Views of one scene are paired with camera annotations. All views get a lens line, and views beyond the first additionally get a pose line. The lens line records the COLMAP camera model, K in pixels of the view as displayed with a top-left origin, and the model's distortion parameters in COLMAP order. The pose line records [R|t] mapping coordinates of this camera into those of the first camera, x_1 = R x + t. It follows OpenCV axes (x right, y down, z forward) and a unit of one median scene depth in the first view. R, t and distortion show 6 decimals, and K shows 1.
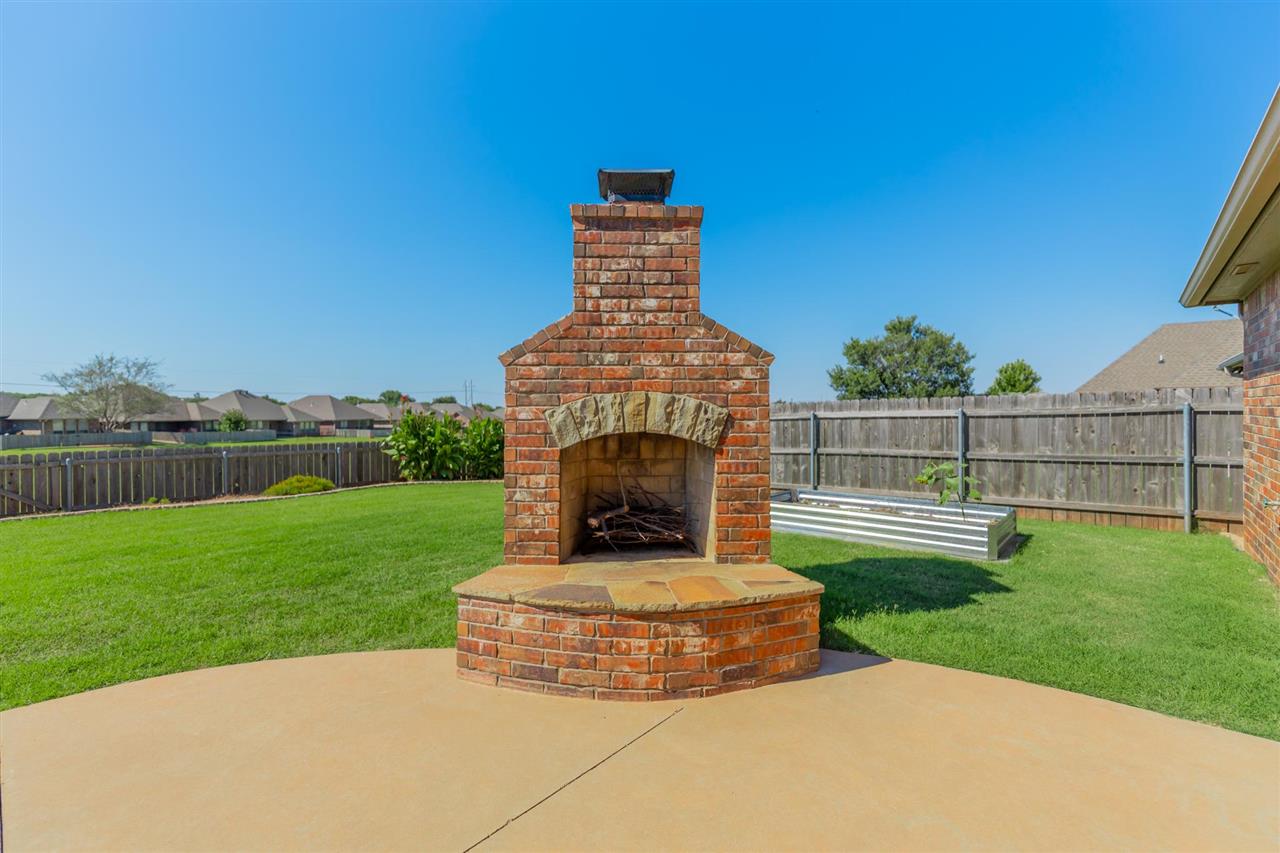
lens RADIAL K [[558.3, 0, 637.2], [0, 558.3, 415.6], [0, 0, 1]] dist [-0.001817, -0.001524]
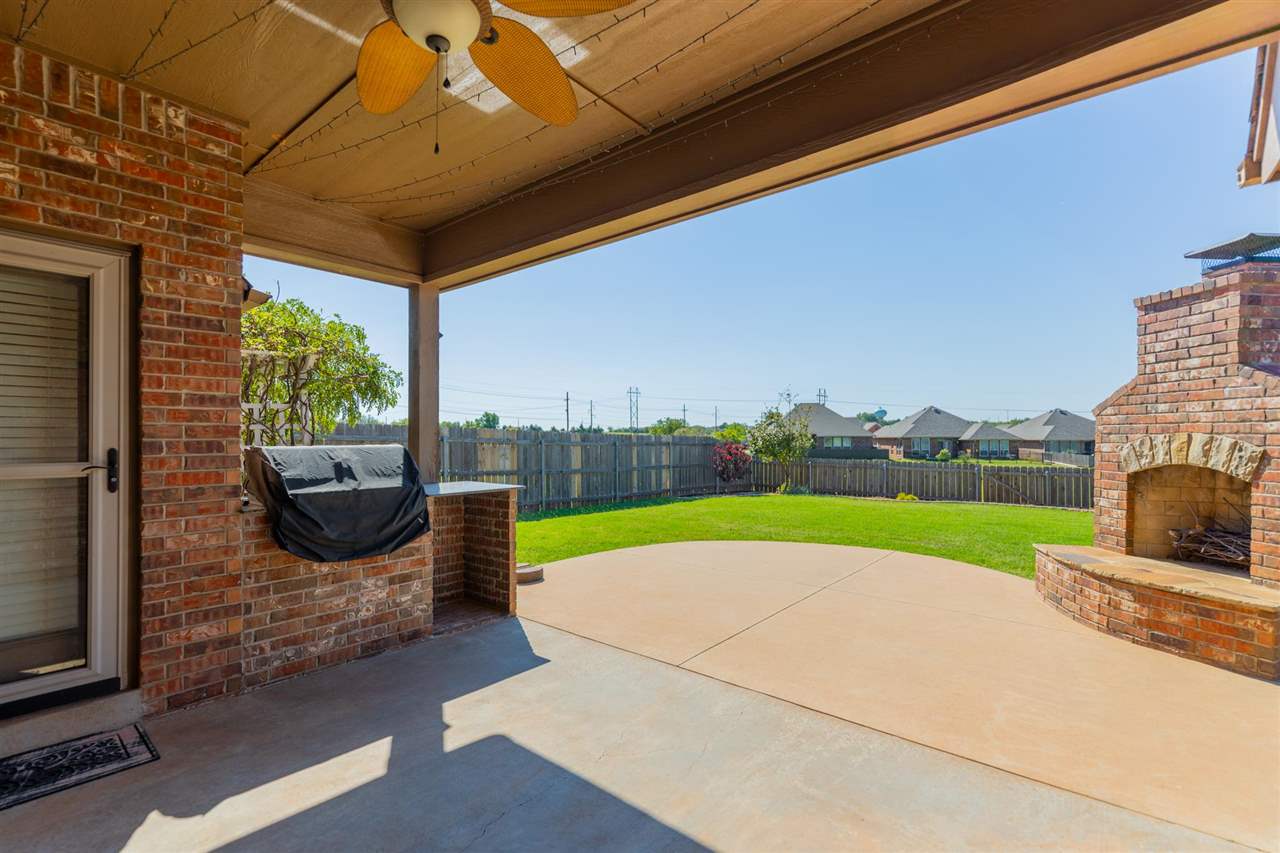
lens RADIAL K [[616.8, 0, 638.2], [0, 616.8, 433.1], [0, 0, 1]] dist [0.002897, 0.000469]
pose [[0.039571, -0.002063, -0.999215, 1.368512], [-0.003898, 0.999990, -0.002219, -0.034167], [0.999209, 0.003982, 0.039562, -0.302278]]
